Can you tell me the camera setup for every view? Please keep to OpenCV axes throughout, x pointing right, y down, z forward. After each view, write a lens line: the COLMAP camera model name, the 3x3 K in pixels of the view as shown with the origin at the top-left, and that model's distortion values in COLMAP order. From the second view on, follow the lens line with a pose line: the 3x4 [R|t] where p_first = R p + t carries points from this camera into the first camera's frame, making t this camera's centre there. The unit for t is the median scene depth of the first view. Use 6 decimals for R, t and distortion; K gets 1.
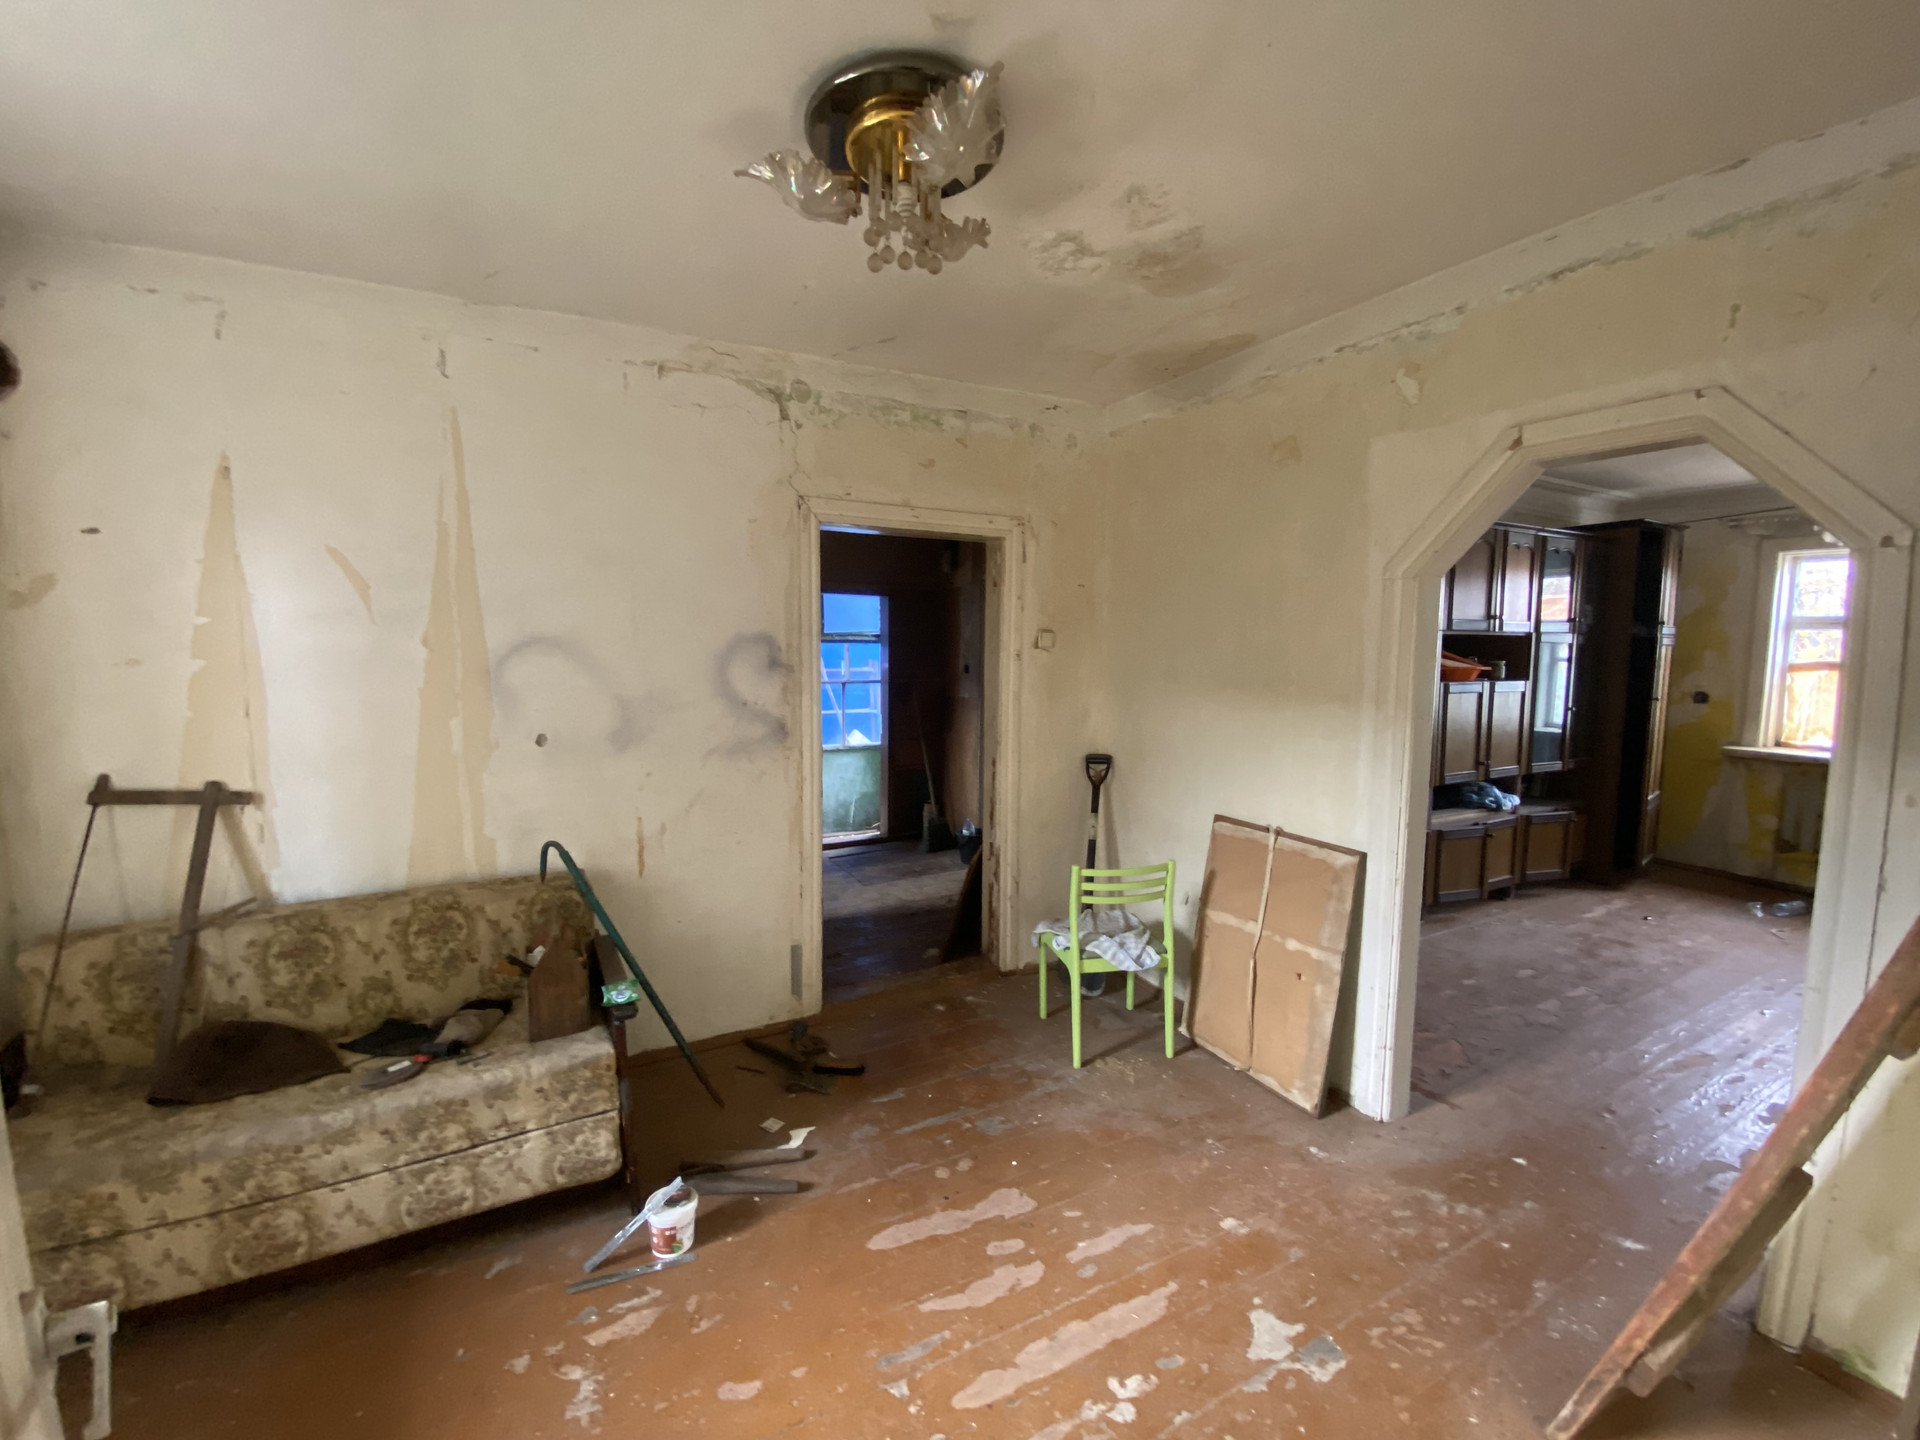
lens RADIAL K [[808.8, 0, 958.0], [0, 808.8, 708.5], [0, 0, 1]] dist [-0.004736, -0.001358]
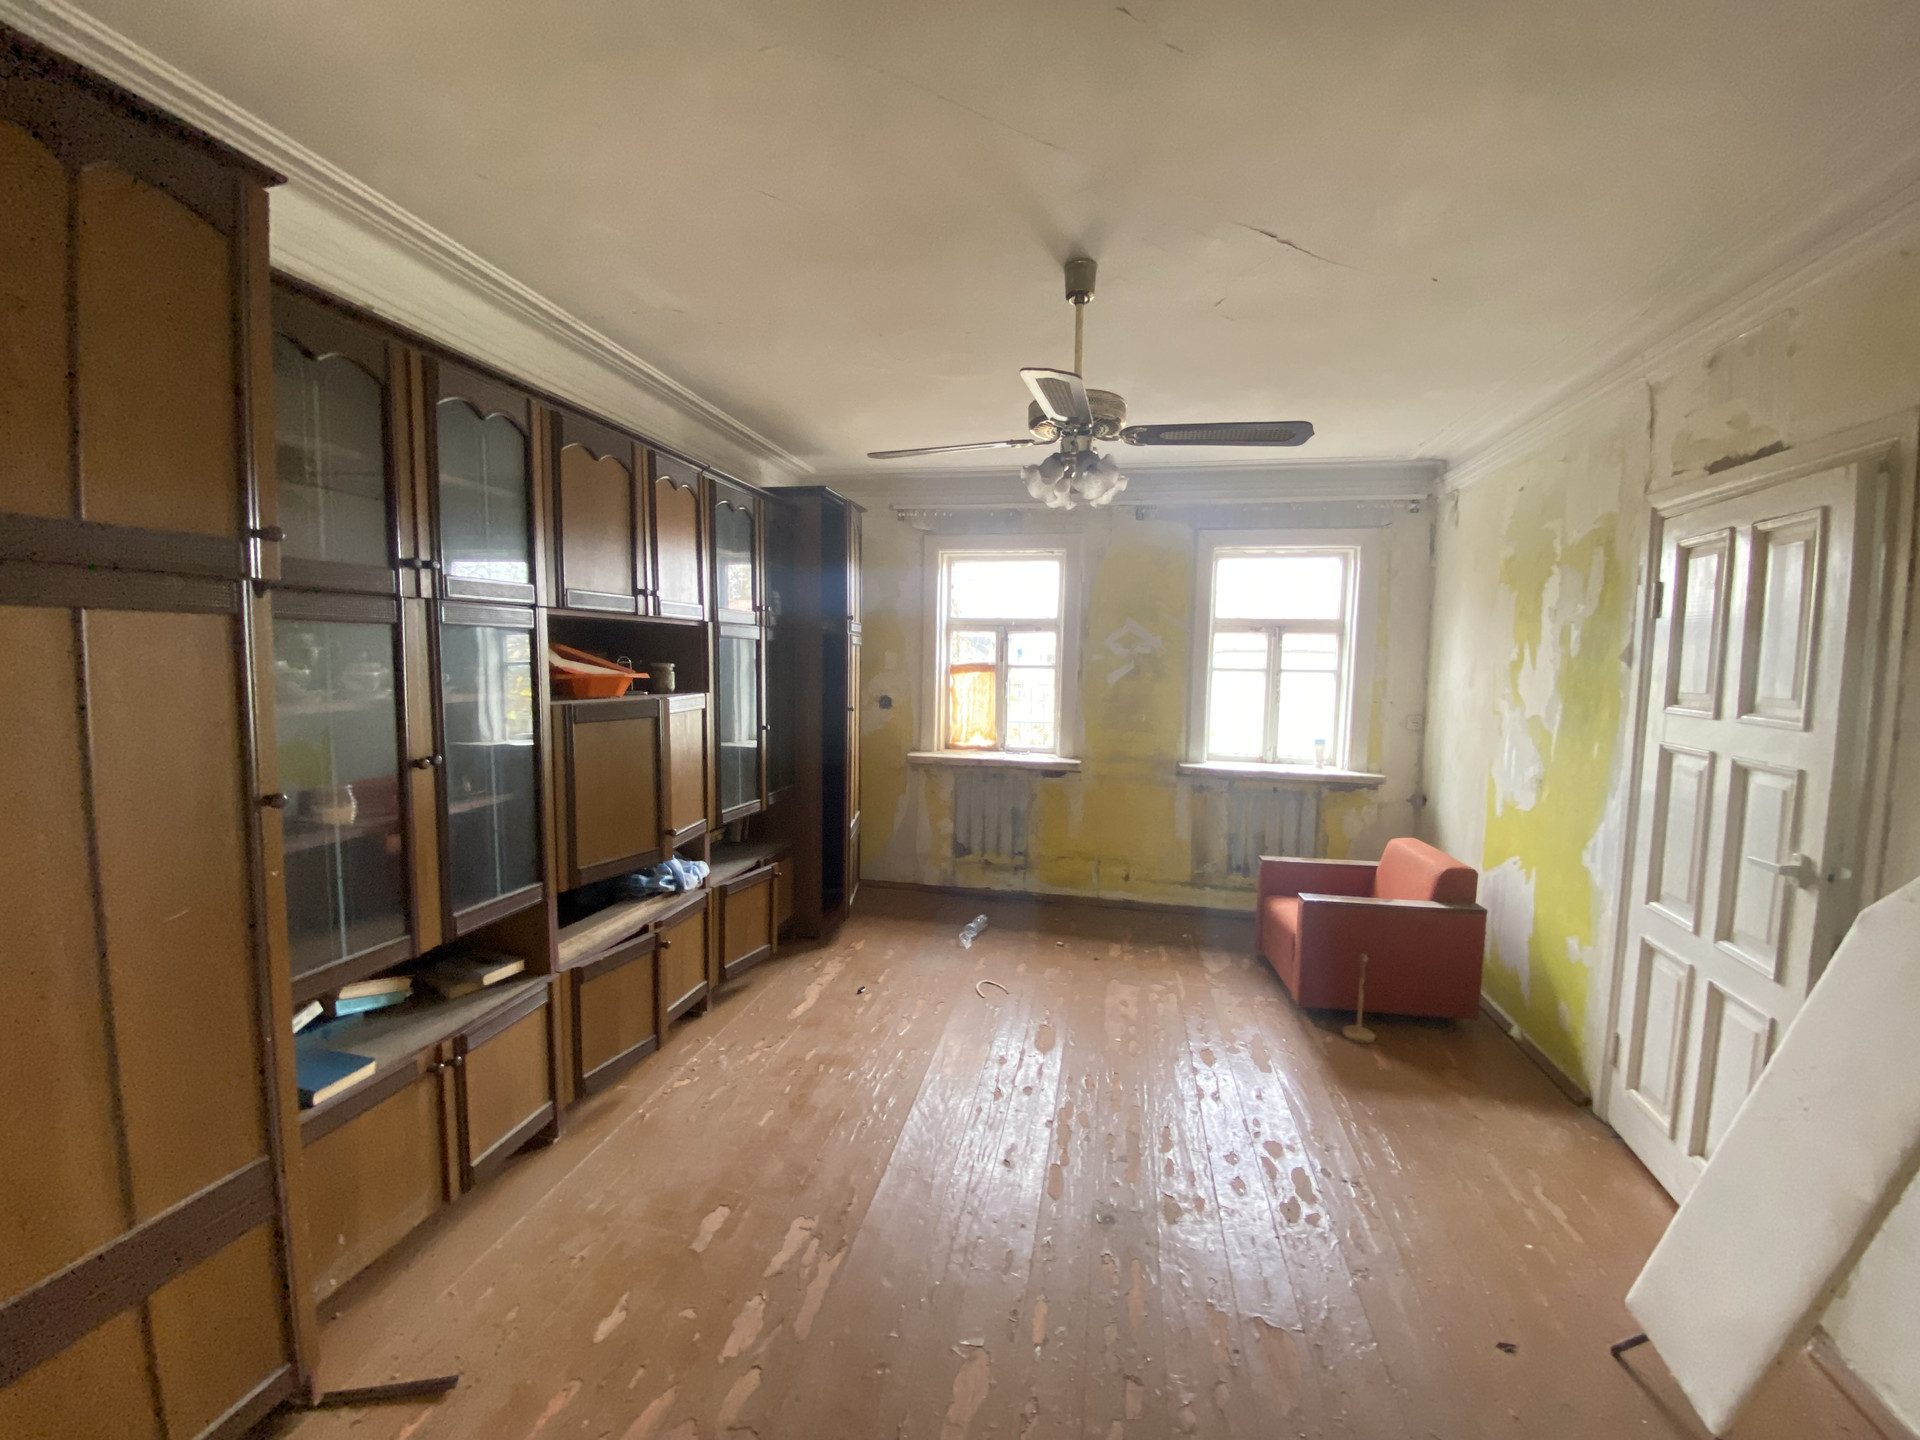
lens RADIAL K [[808.8, 0, 957.5], [0, 808.8, 718.0], [0, 0, 1]] dist [-0.004736, -0.001358]
pose [[0.657832, -0.058314, 0.750903, 0.318025], [0.060736, 0.997858, 0.024284, -0.016034], [-0.750711, 0.029632, 0.659965, 0.374056]]
